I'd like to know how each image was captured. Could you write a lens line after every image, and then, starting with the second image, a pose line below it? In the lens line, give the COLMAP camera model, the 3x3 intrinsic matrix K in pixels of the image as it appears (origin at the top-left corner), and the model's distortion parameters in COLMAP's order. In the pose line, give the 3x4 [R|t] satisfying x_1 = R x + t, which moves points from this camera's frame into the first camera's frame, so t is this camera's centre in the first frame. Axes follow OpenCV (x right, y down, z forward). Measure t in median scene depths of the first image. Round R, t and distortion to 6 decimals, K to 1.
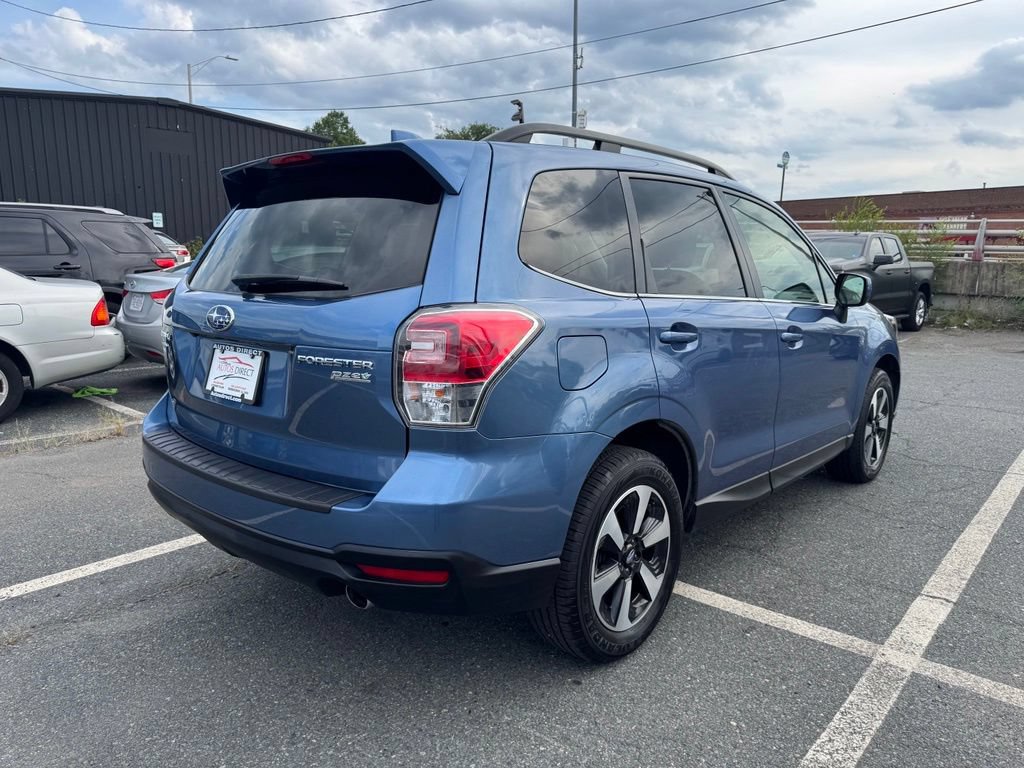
lens RADIAL K [[735.0, 0, 512.0], [0, 735.0, 384.0], [0, 0, 1]] dist [0.006312, -0.003913]
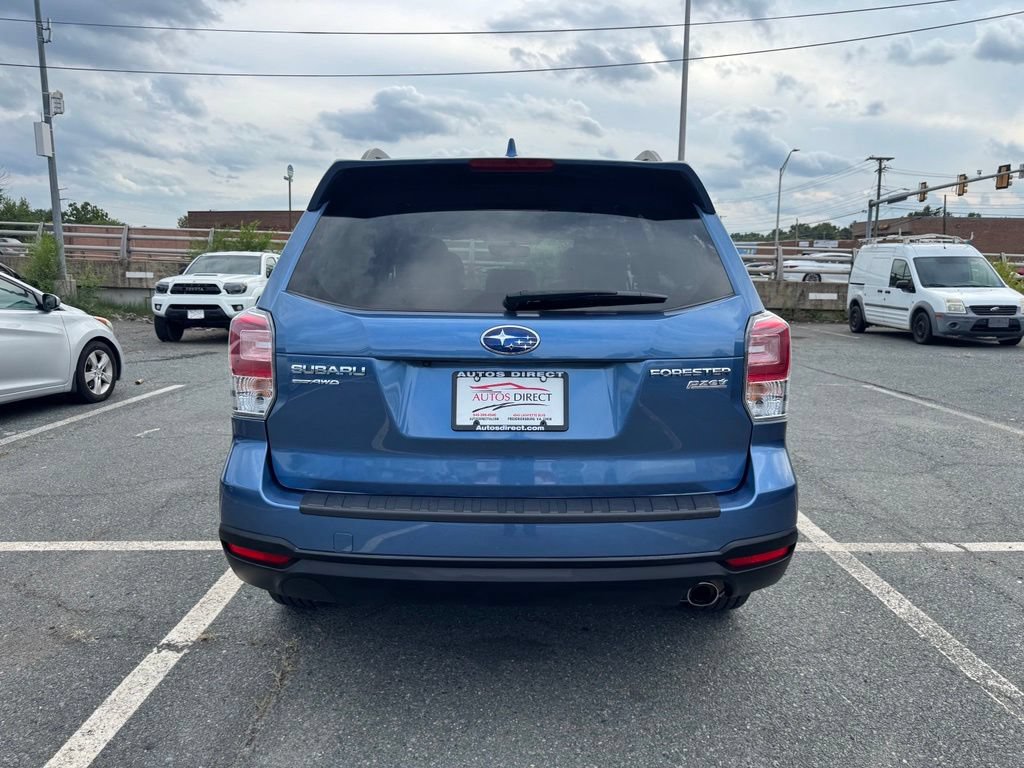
lens RADIAL K [[735.0, 0, 512.0], [0, 735.0, 384.0], [0, 0, 1]] dist [0.006312, -0.003913]
pose [[0.748491, -0.100447, 0.655493, -0.768727], [0.109104, 0.993645, 0.027682, -0.048298], [-0.654108, 0.050797, 0.754694, 0.269120]]
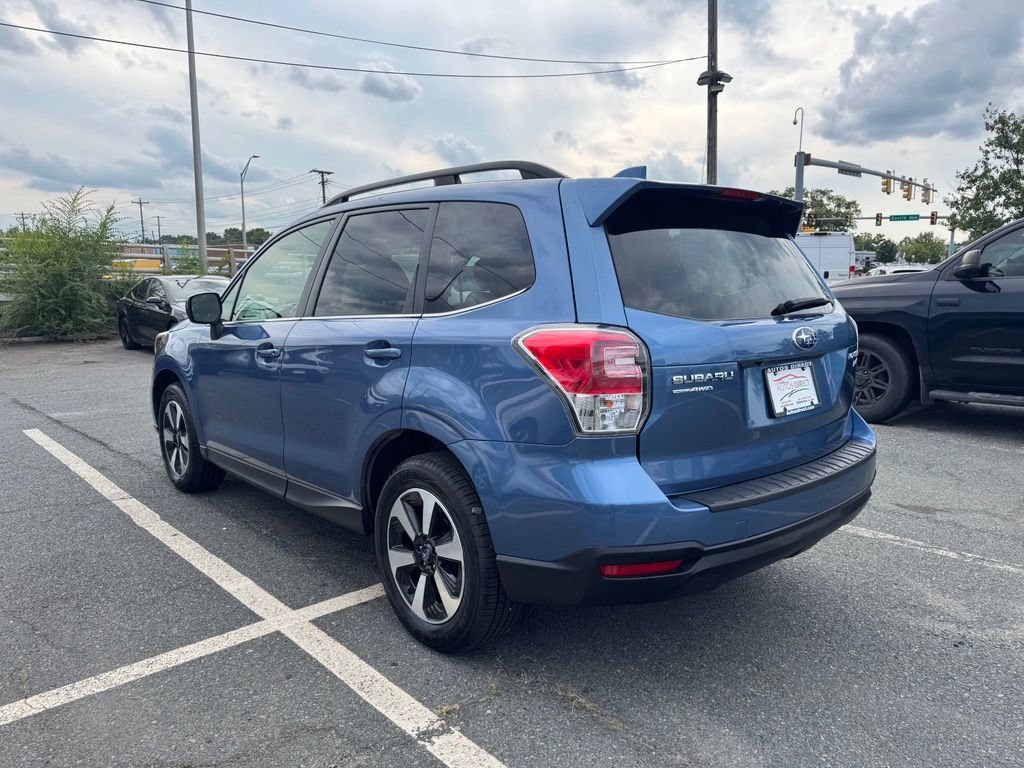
lens RADIAL K [[738.9, 0, 497.2], [0, 738.9, 380.4], [0, 0, 1]] dist [-0.001965, 0.000080]
pose [[0.114865, -0.142136, 0.983160, -1.222993], [0.166700, 0.978434, 0.121977, -0.189911], [-0.979294, 0.149882, 0.136082, 1.033808]]
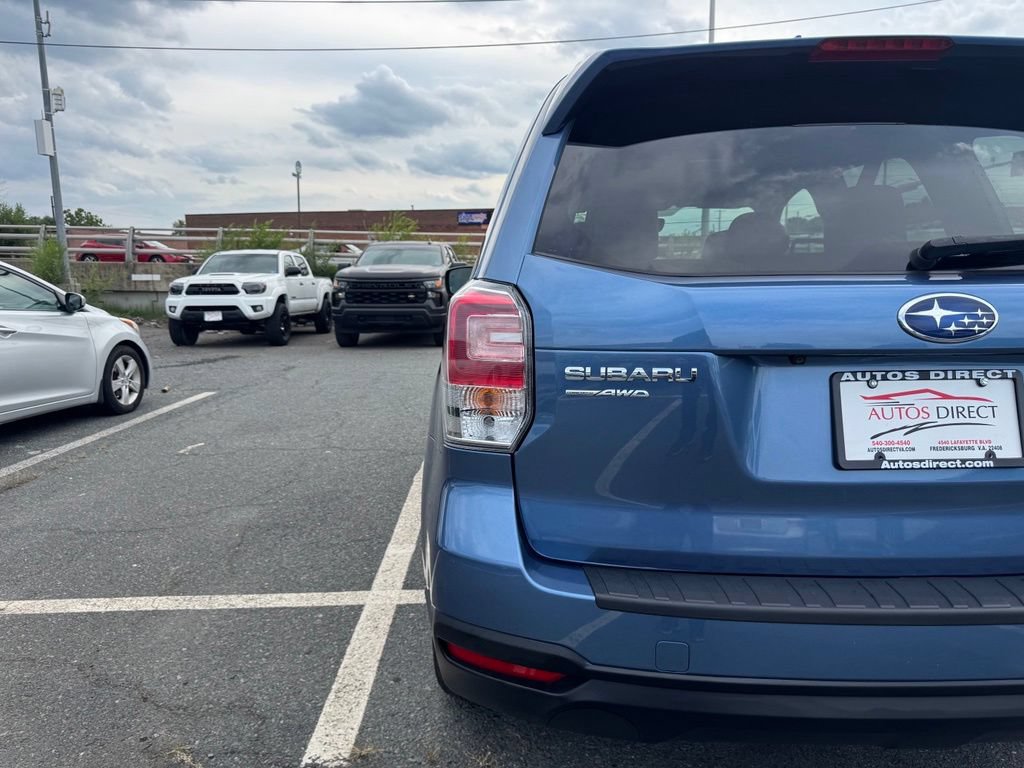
lens RADIAL K [[736.3, 0, 512.0], [0, 736.3, 384.0], [0, 0, 1]] dist [0.003657, -0.004804]
pose [[0.744718, -0.115285, 0.657346, -0.778659], [0.127645, 0.991388, 0.029257, -0.077648], [-0.655058, 0.062119, 0.753020, 0.637568]]
